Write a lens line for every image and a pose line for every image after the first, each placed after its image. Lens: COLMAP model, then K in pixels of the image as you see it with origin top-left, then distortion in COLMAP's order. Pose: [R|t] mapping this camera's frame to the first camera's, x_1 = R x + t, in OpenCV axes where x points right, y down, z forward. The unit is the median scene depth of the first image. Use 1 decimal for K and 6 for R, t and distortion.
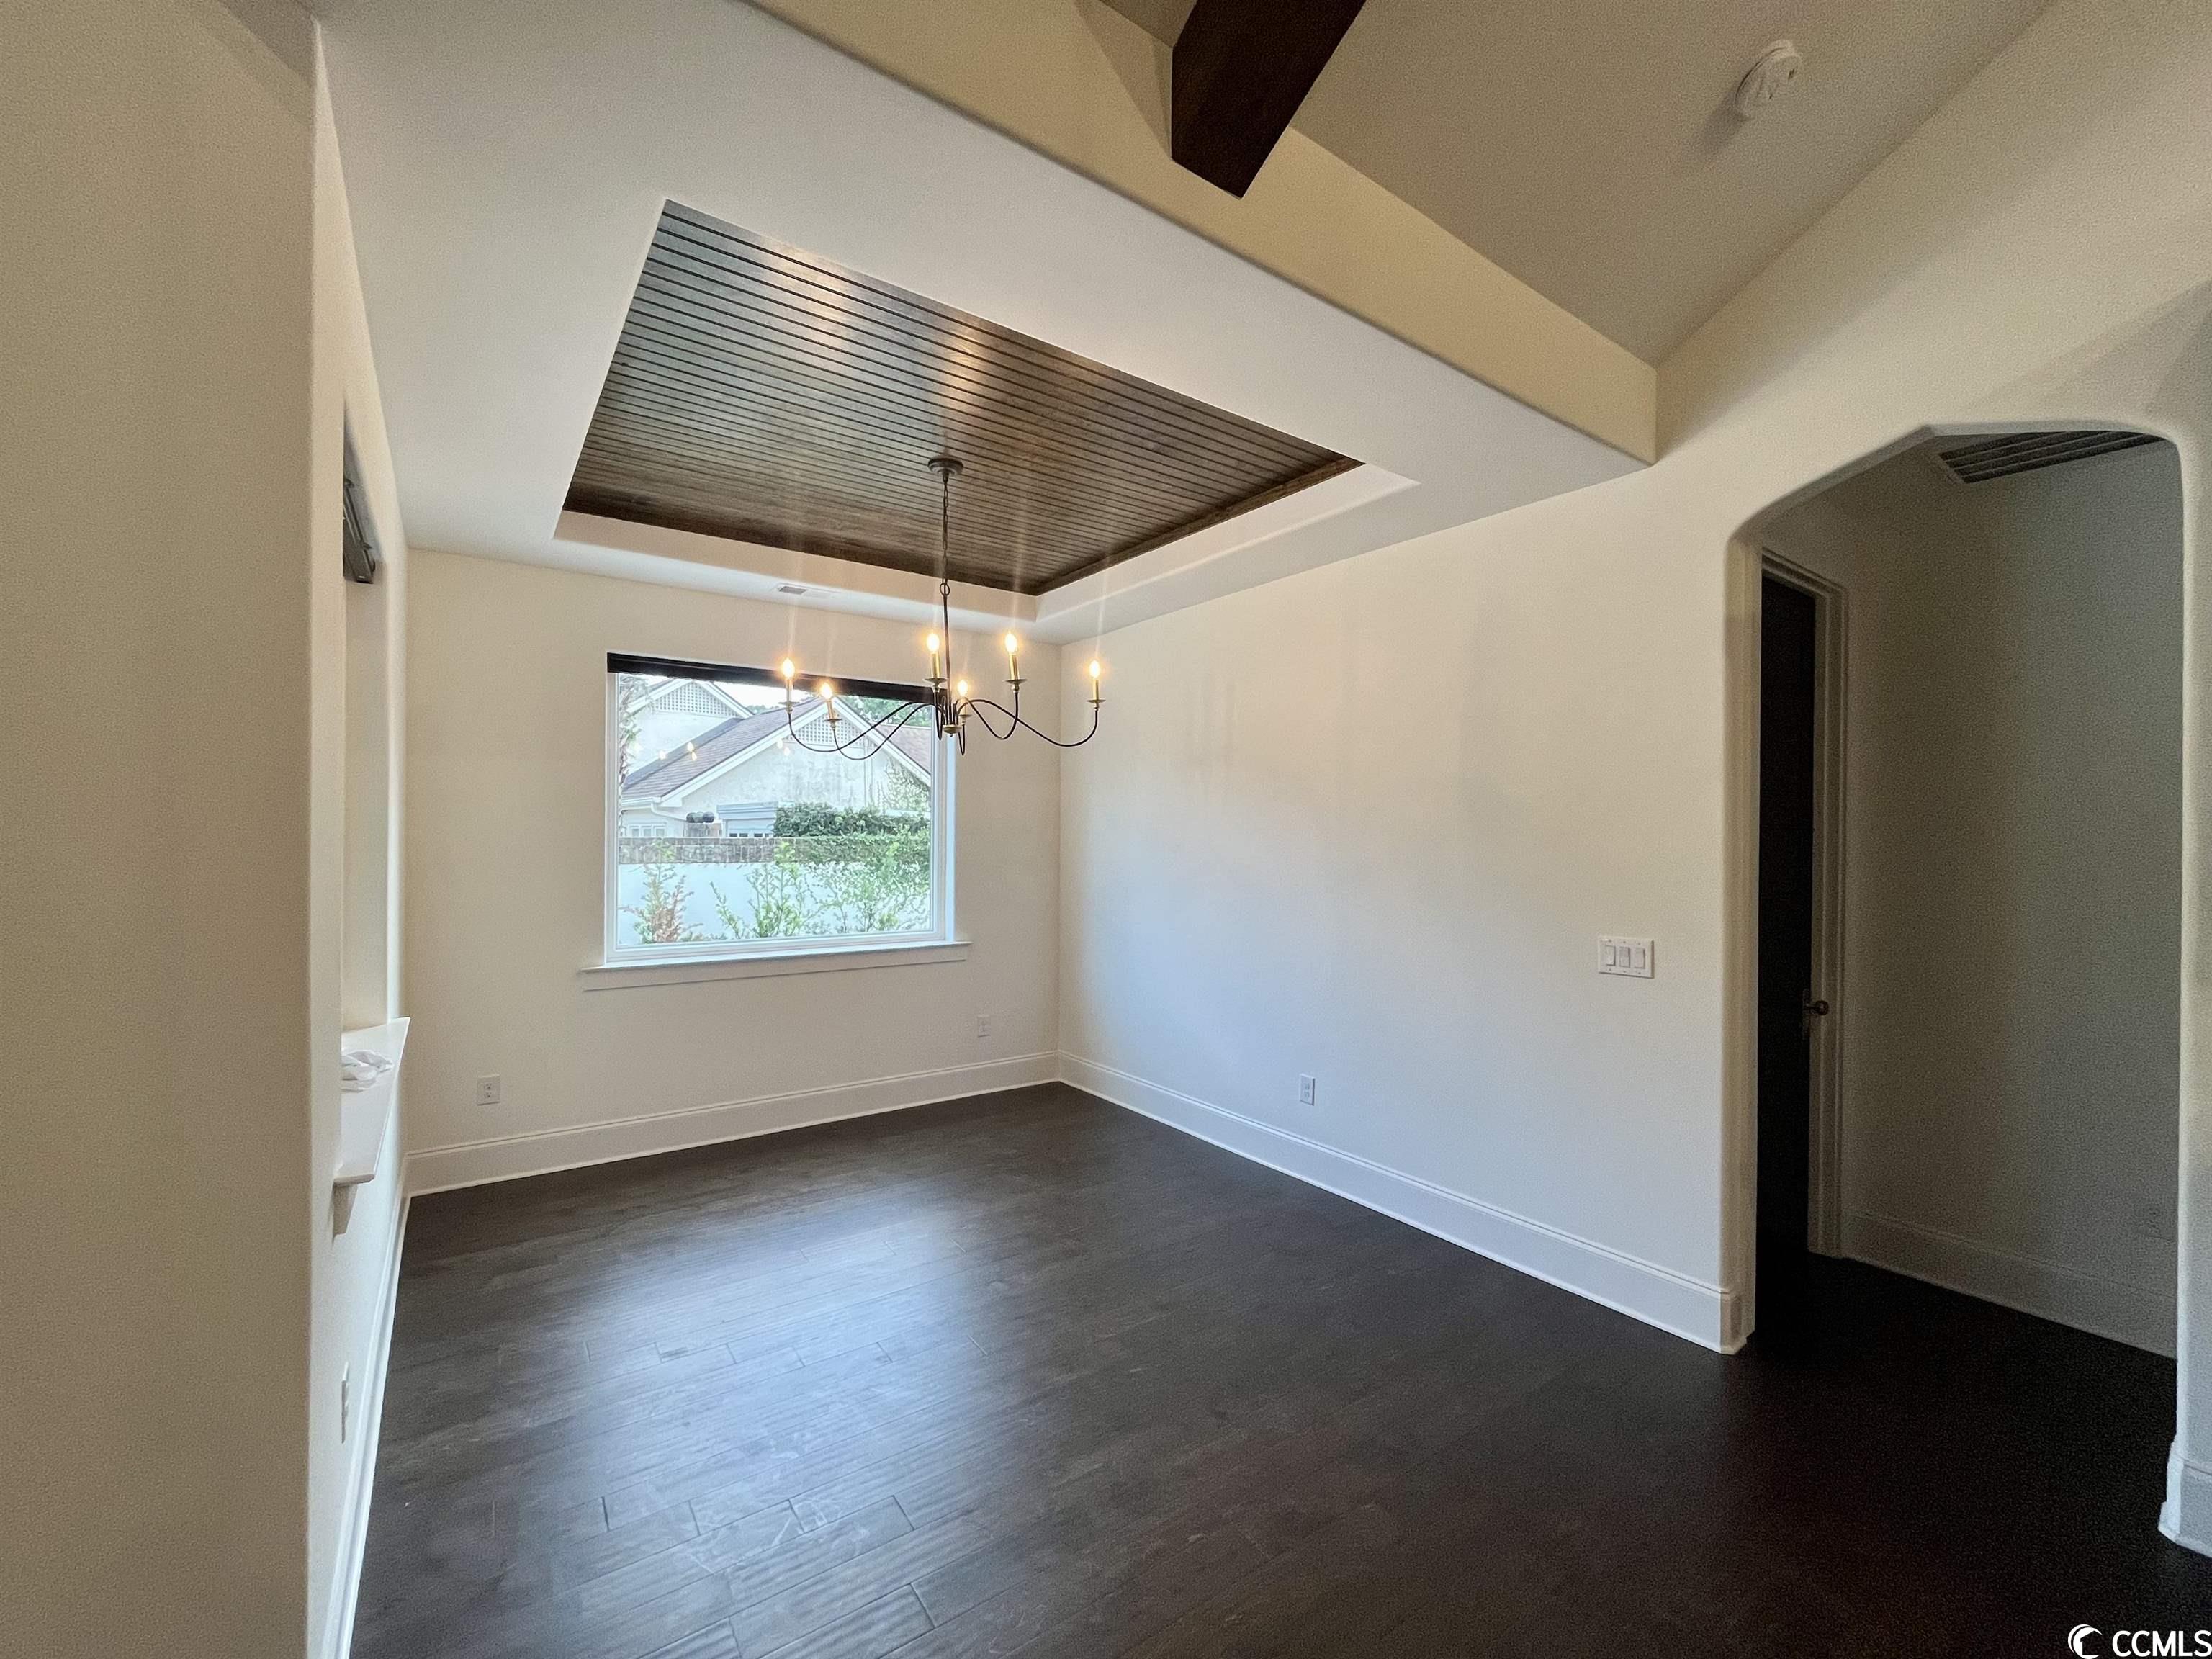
lens RADIAL K [[901.1, 0, 1106.0], [0, 901.1, 829.5], [0, 0, 1]] dist [-0.000481, -0.000110]
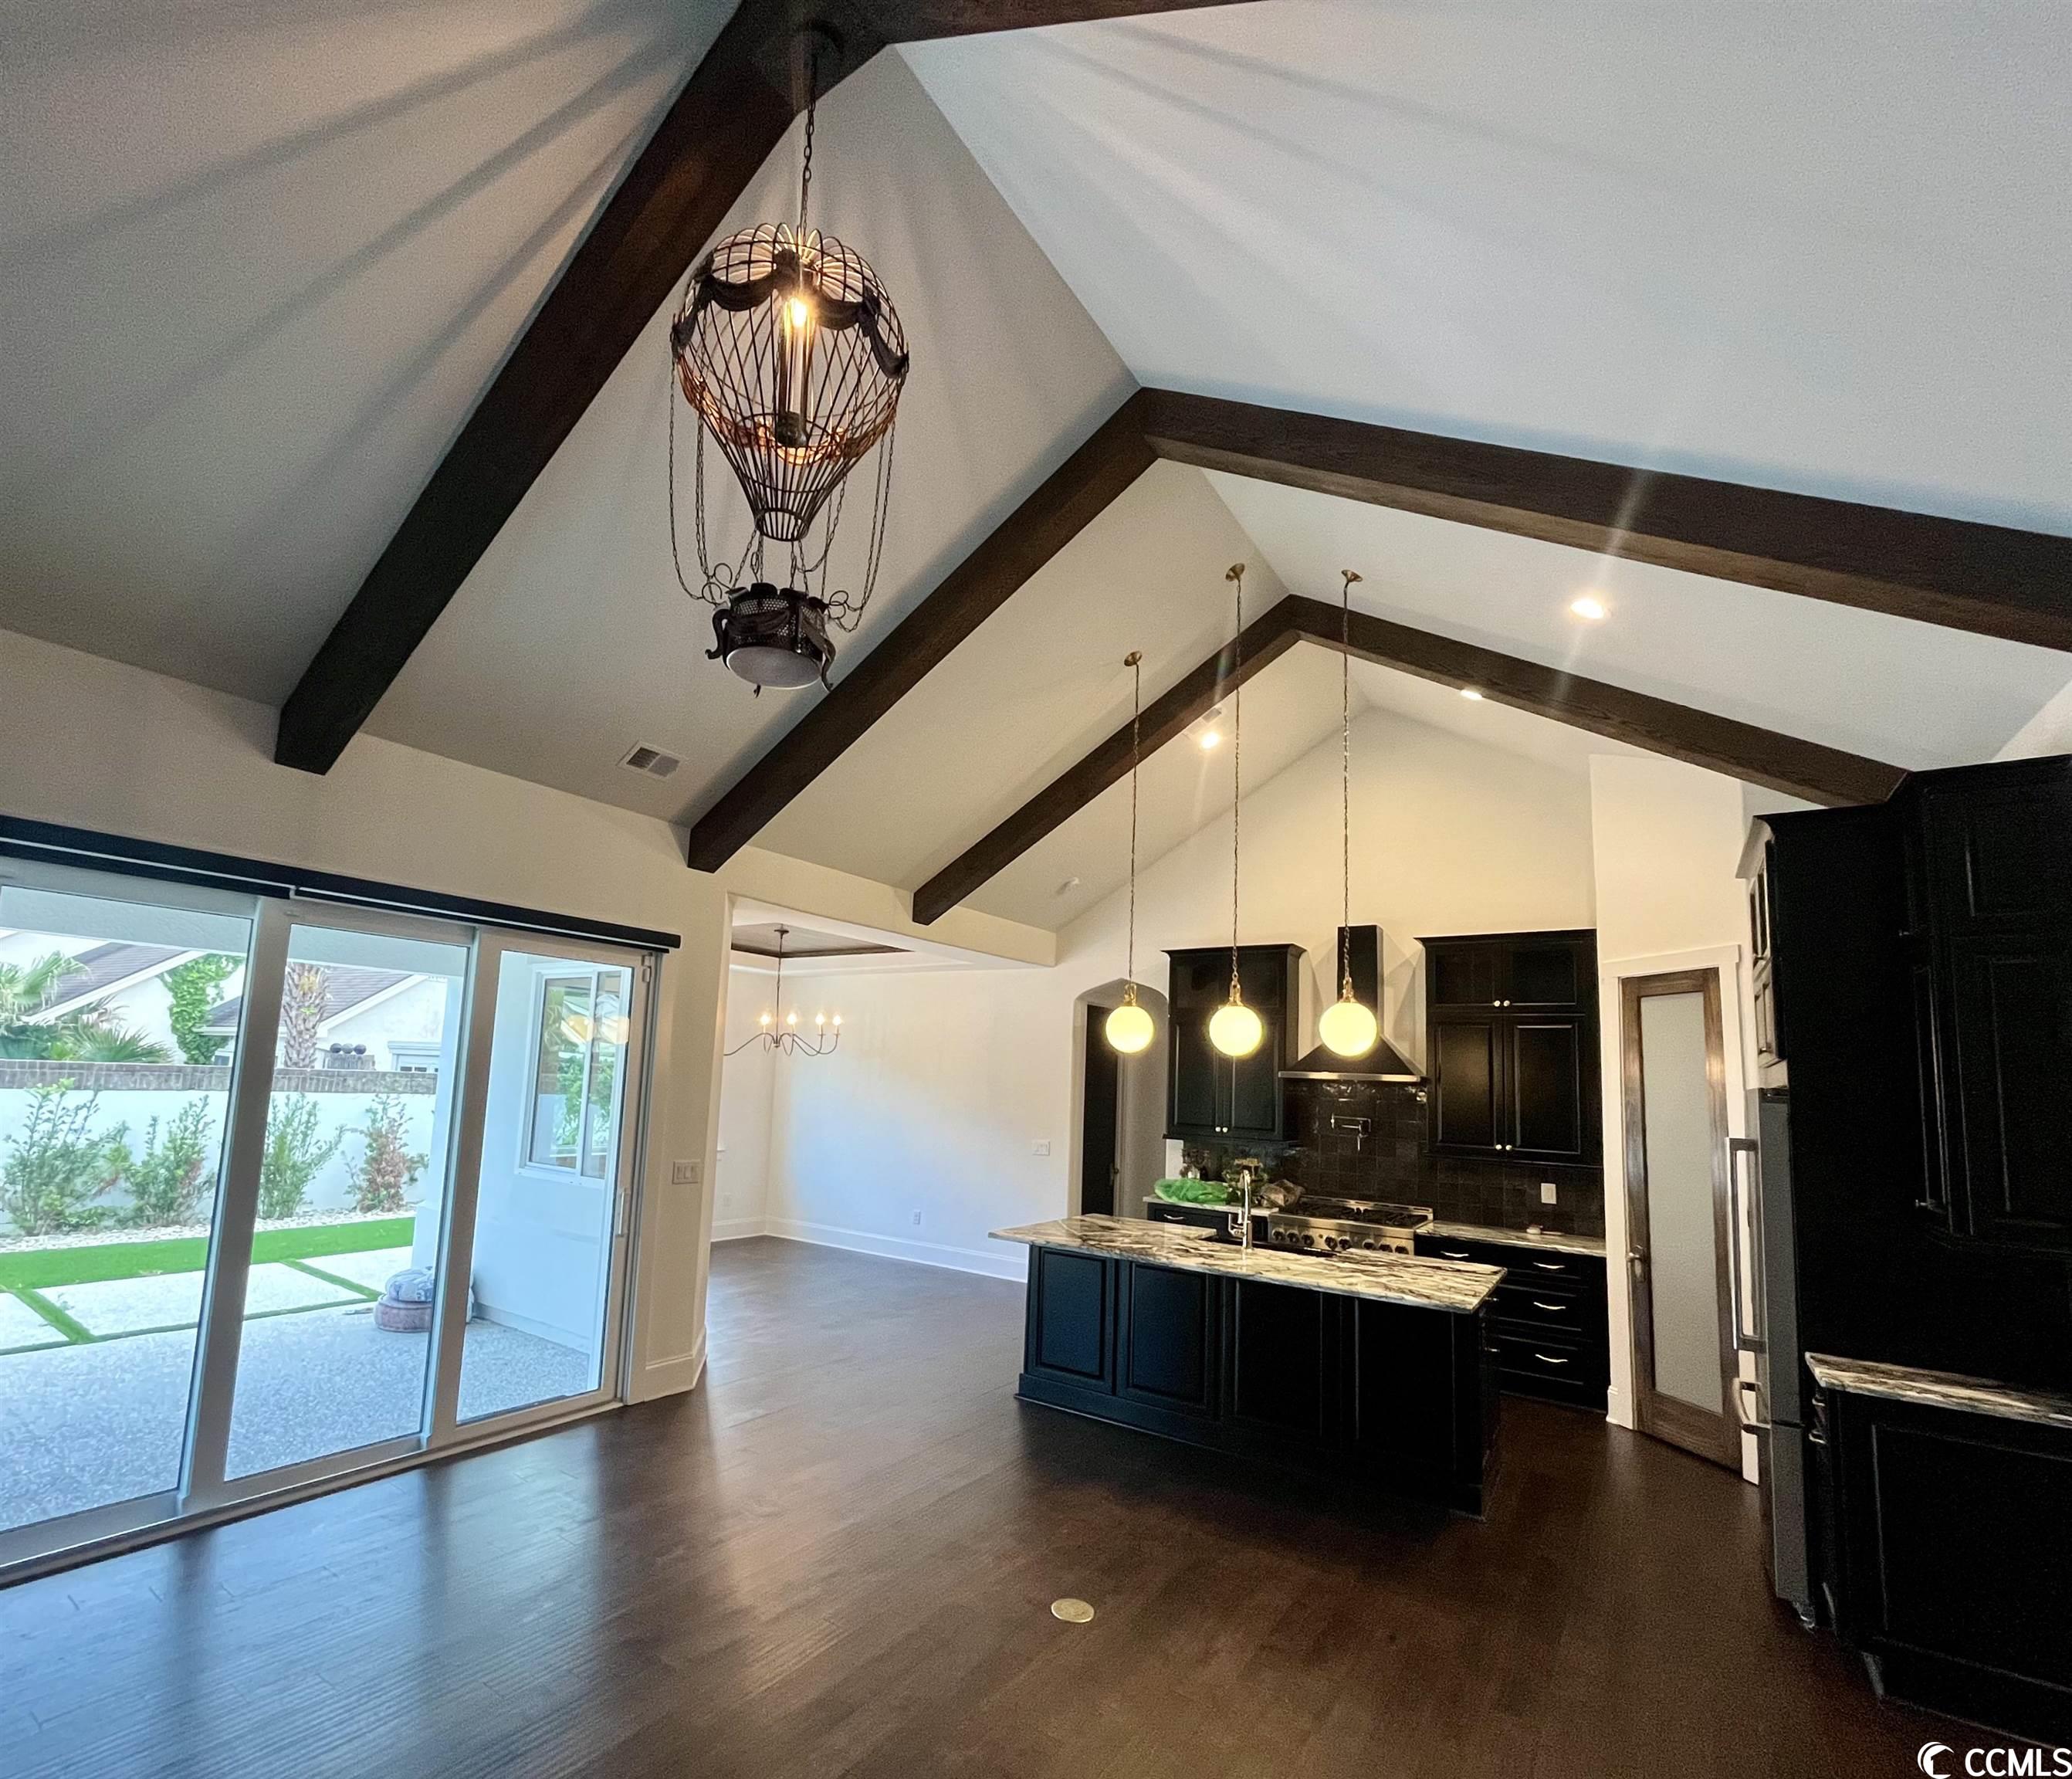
lens RADIAL K [[966.2, 0, 1036.0], [0, 966.2, 889.5], [0, 0, 1]] dist [-0.040181, 0.000103]
pose [[0.924659, 0.099734, 0.367503, -0.361155], [-0.032689, 0.982319, -0.184338, -0.053933], [-0.379390, 0.158437, 0.911571, -1.100726]]
